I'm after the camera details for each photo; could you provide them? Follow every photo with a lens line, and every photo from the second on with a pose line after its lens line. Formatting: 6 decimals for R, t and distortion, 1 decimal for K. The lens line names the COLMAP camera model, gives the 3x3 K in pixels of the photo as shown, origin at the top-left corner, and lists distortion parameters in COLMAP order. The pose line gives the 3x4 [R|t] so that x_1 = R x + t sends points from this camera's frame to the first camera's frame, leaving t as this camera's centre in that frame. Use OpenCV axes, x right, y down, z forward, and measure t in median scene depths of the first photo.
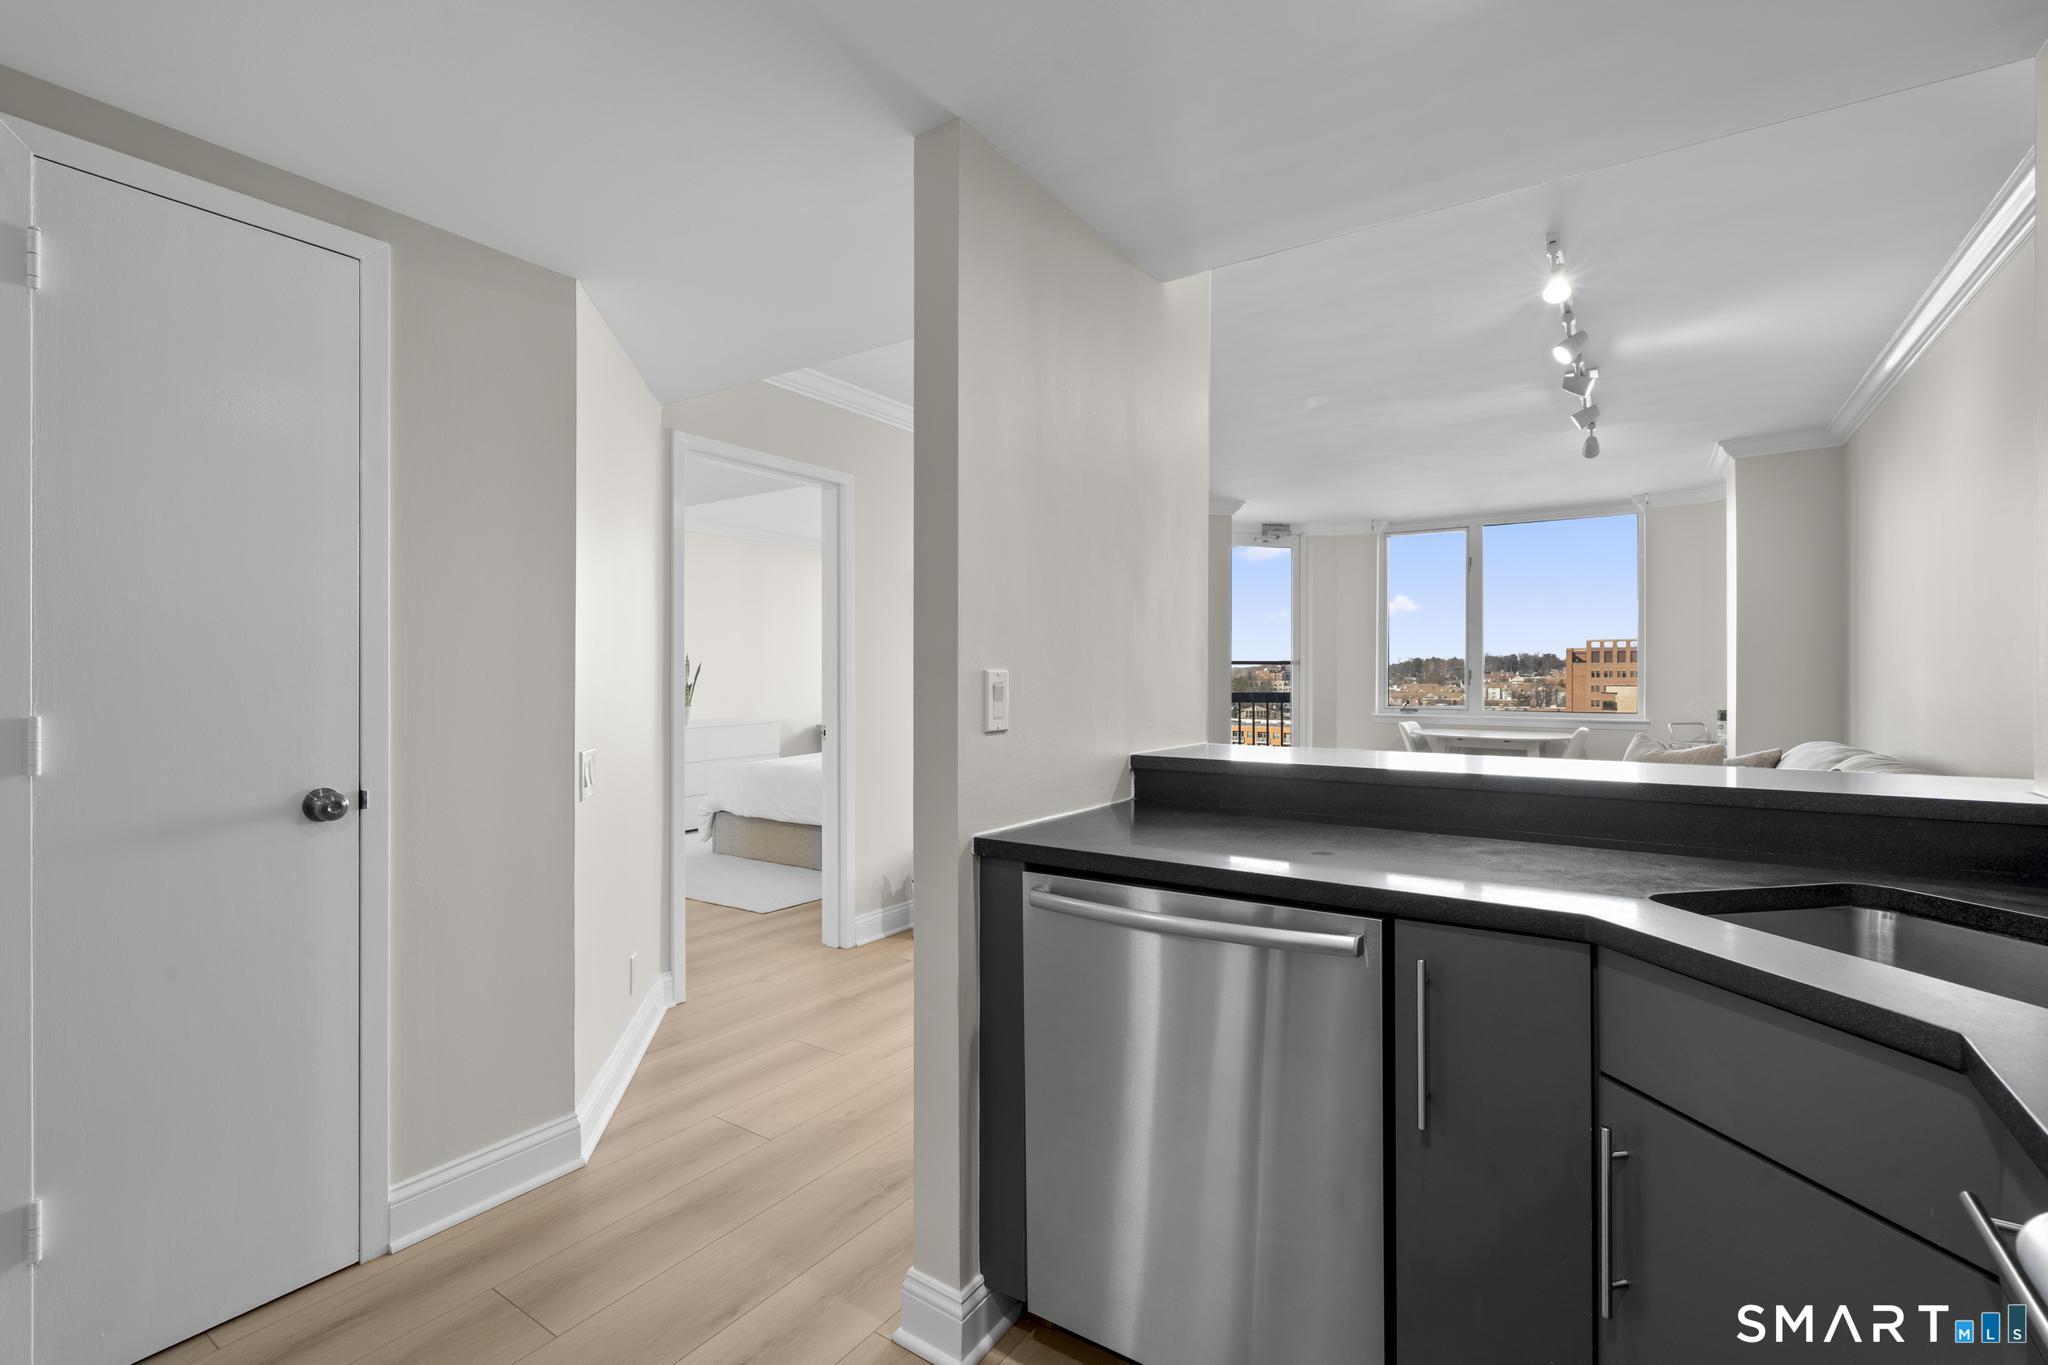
lens RADIAL K [[920.0, 0, 1026.1], [0, 920.0, 682.2], [0, 0, 1]] dist [-0.006852, 0.003198]
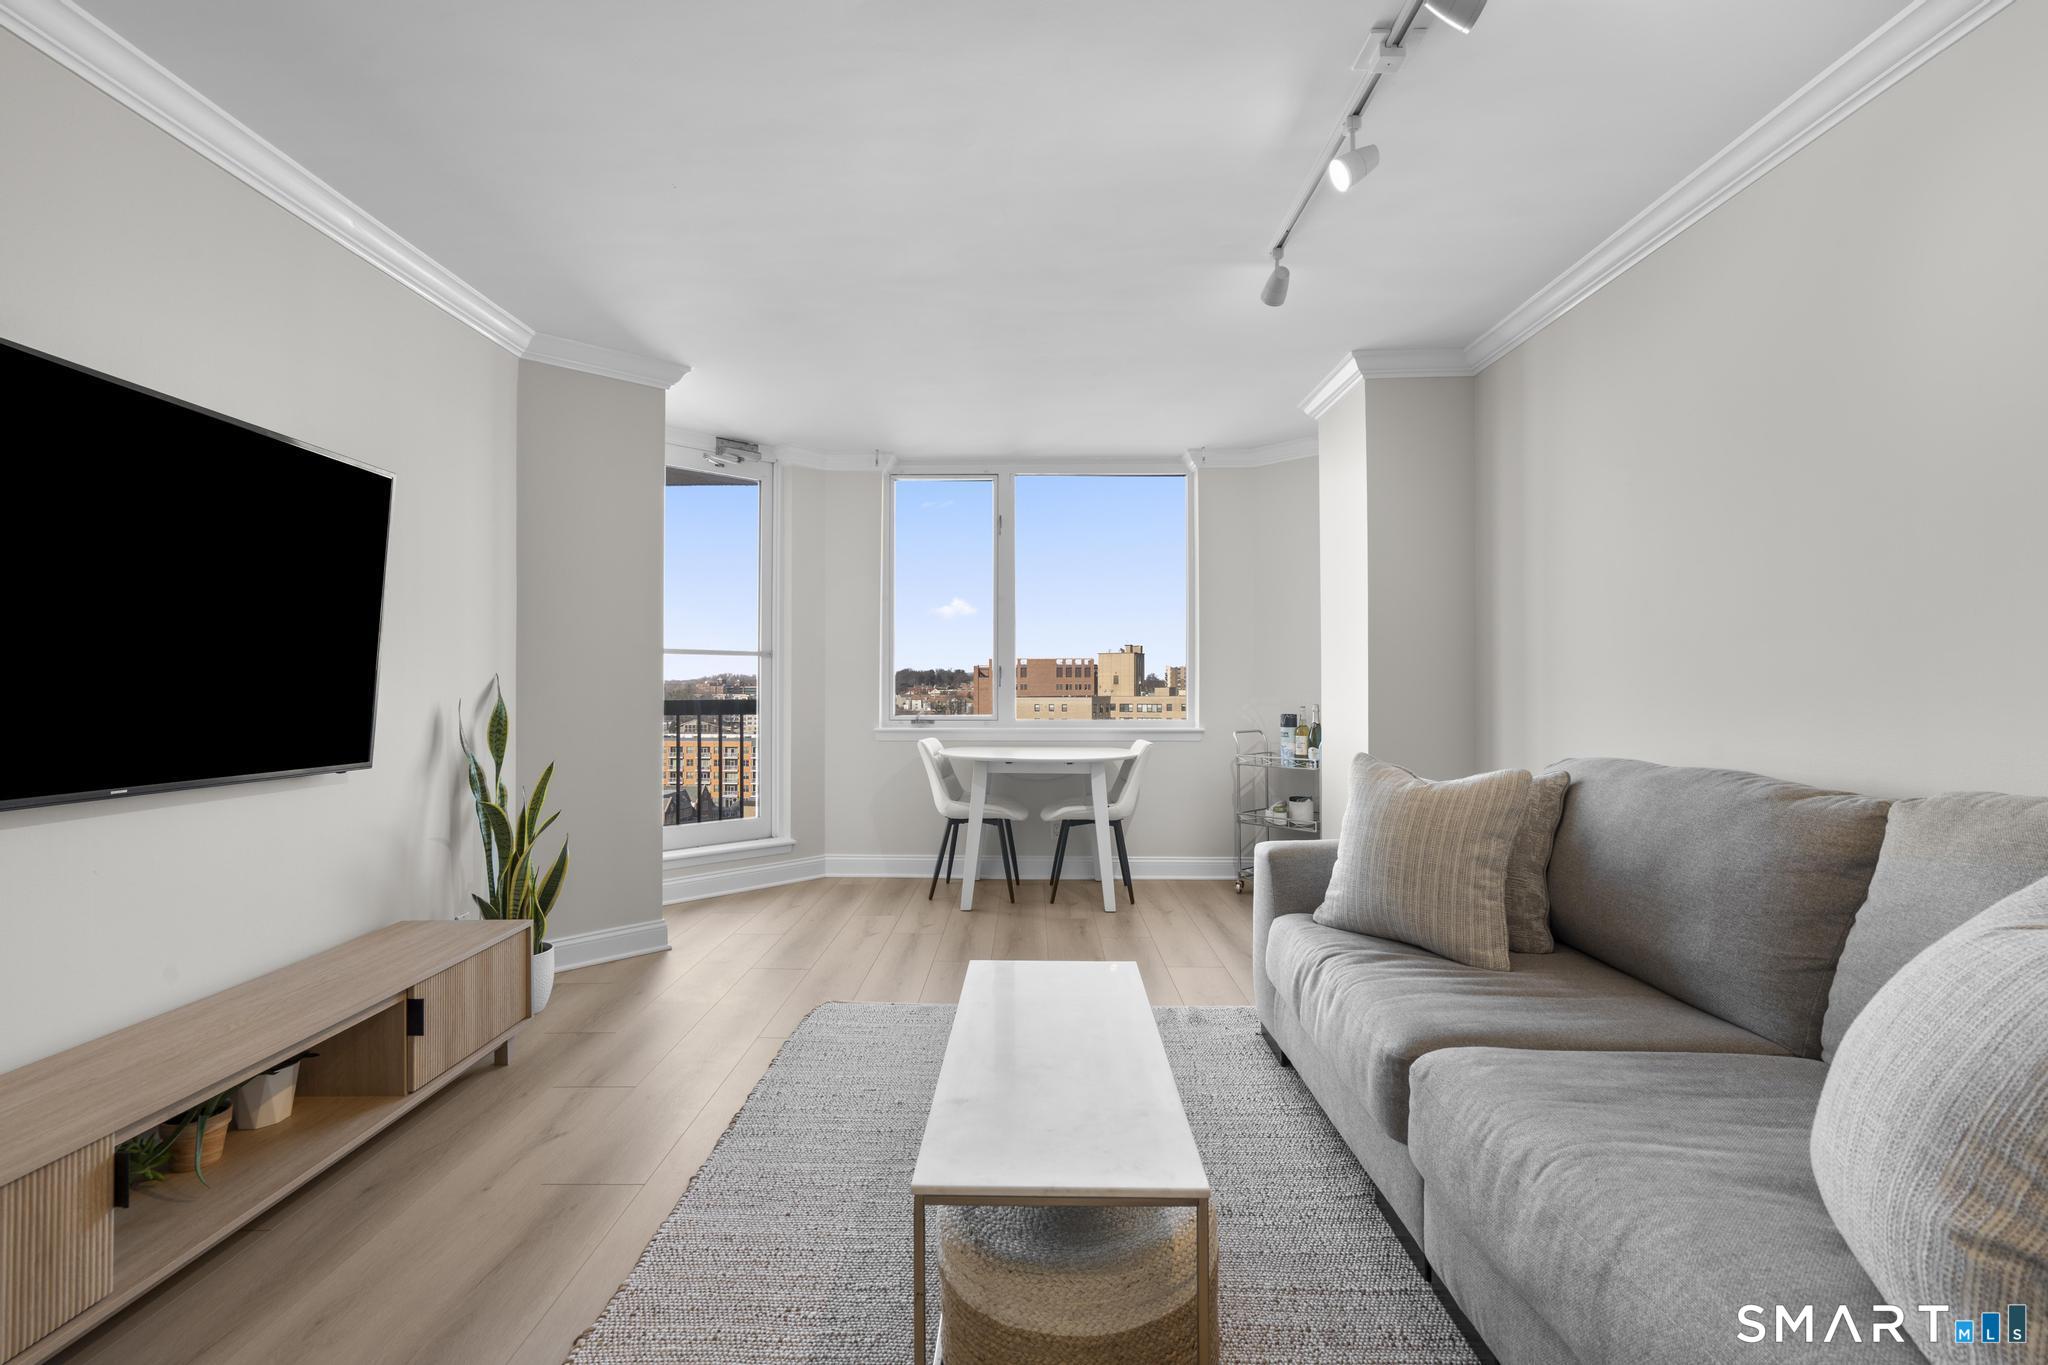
lens RADIAL K [[920.0, 0, 1018.0], [0, 920.0, 669.6], [0, 0, 1]] dist [-0.006852, 0.003198]
pose [[0.835303, 0.011491, 0.549670, 0.086100], [0.003783, 0.999638, -0.026648, 0.009403], [-0.549777, 0.024339, 0.834957, 0.369099]]
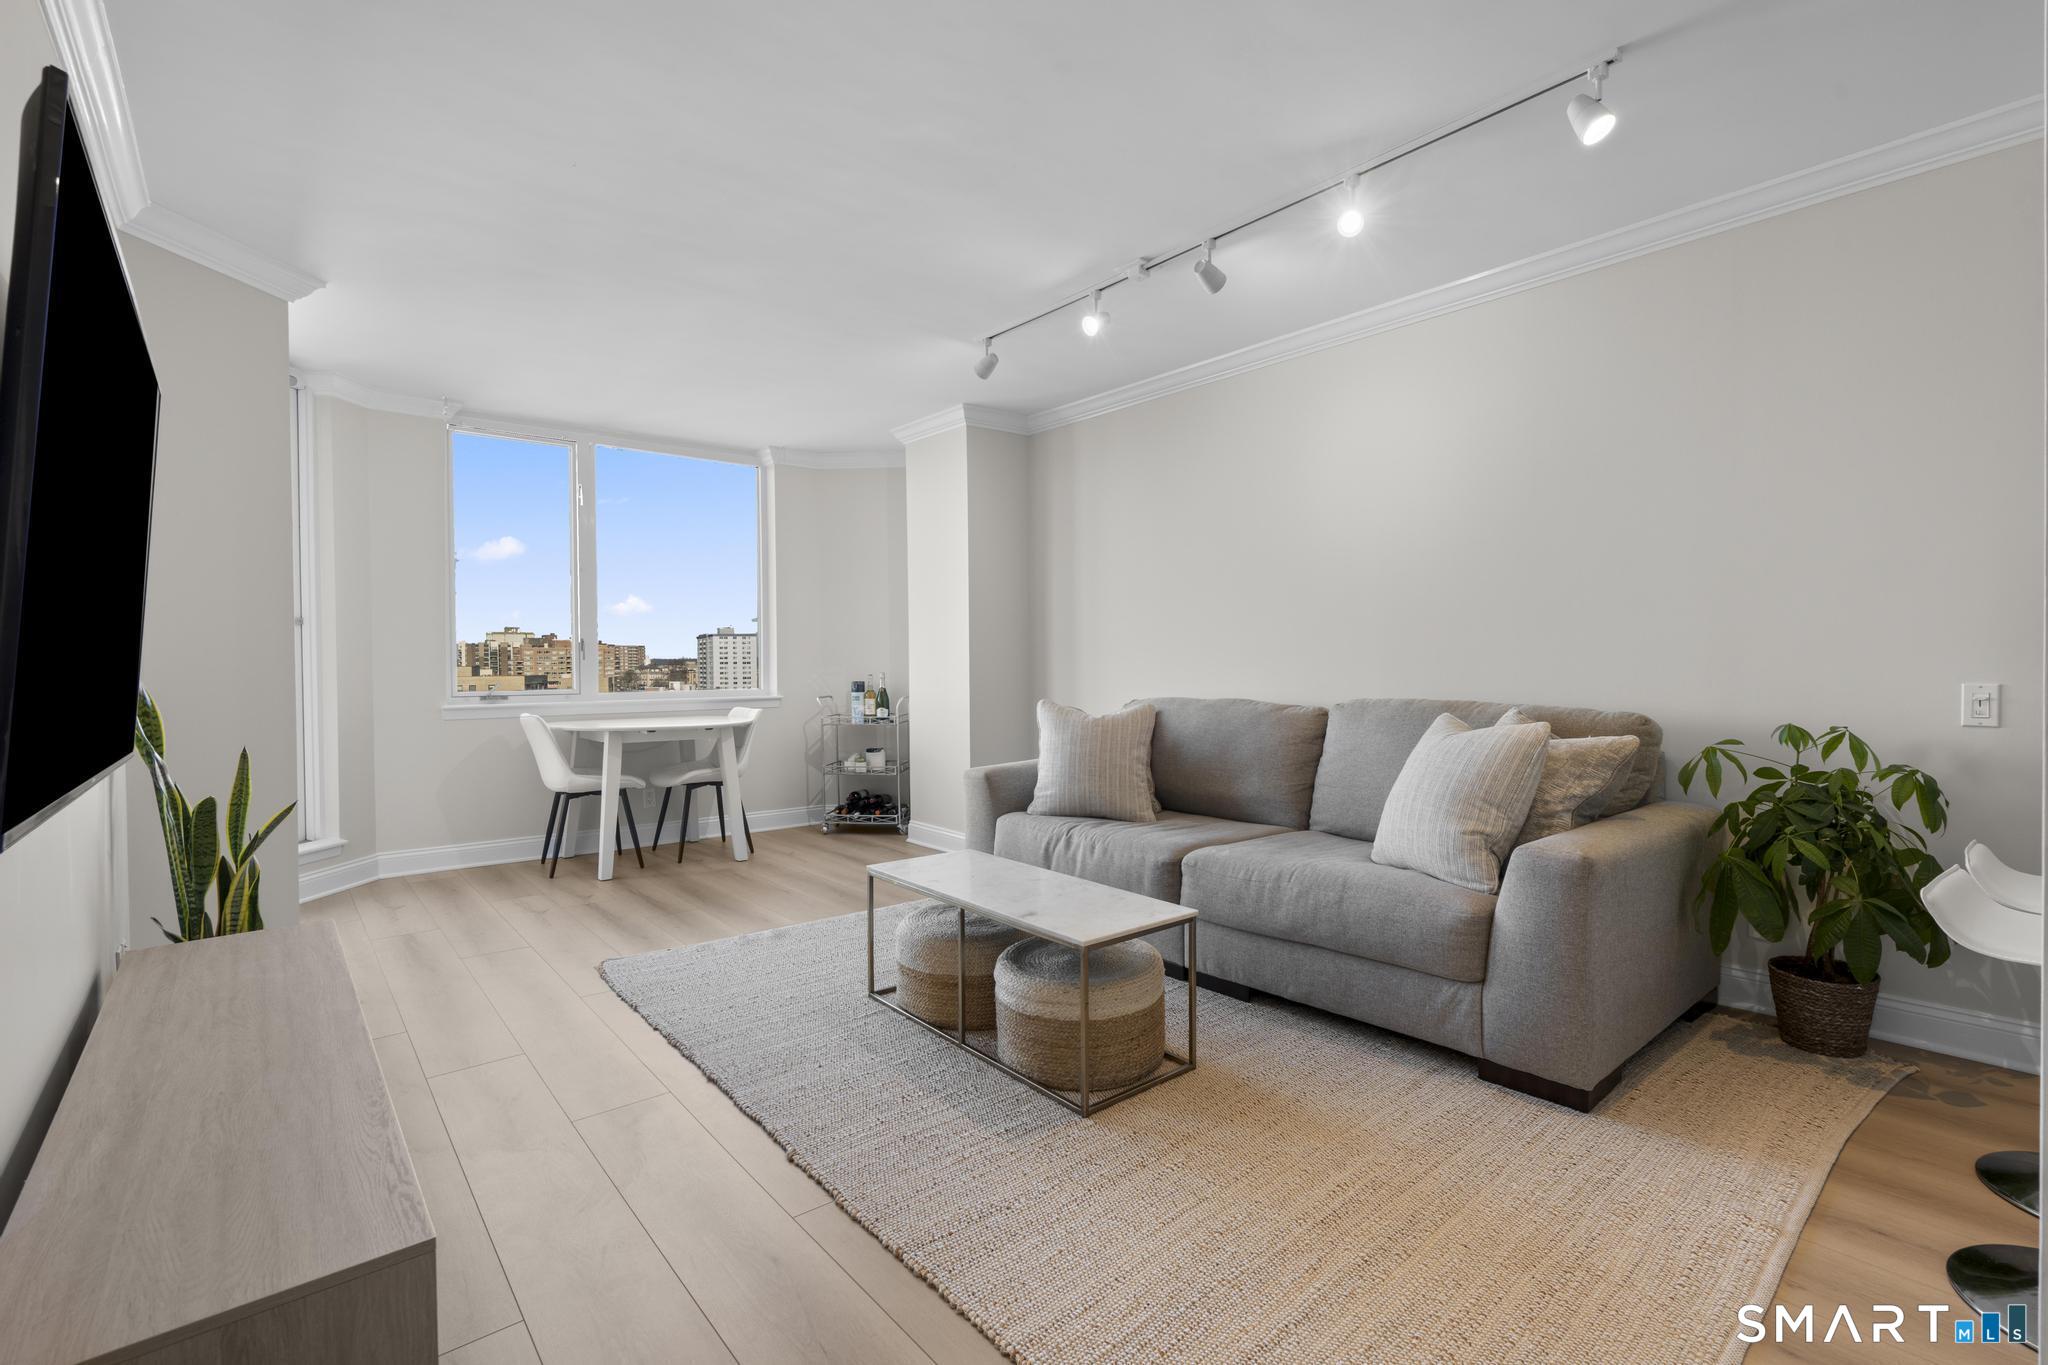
lens RADIAL K [[920.0, 0, 1023.4], [0, 920.0, 666.9], [0, 0, 1]] dist [-0.006852, 0.003198]
pose [[0.278594, -0.006655, 0.960386, -0.119897], [0.014953, 0.999885, 0.002591, 0.012419], [-0.960293, 0.013638, 0.278661, 0.460329]]
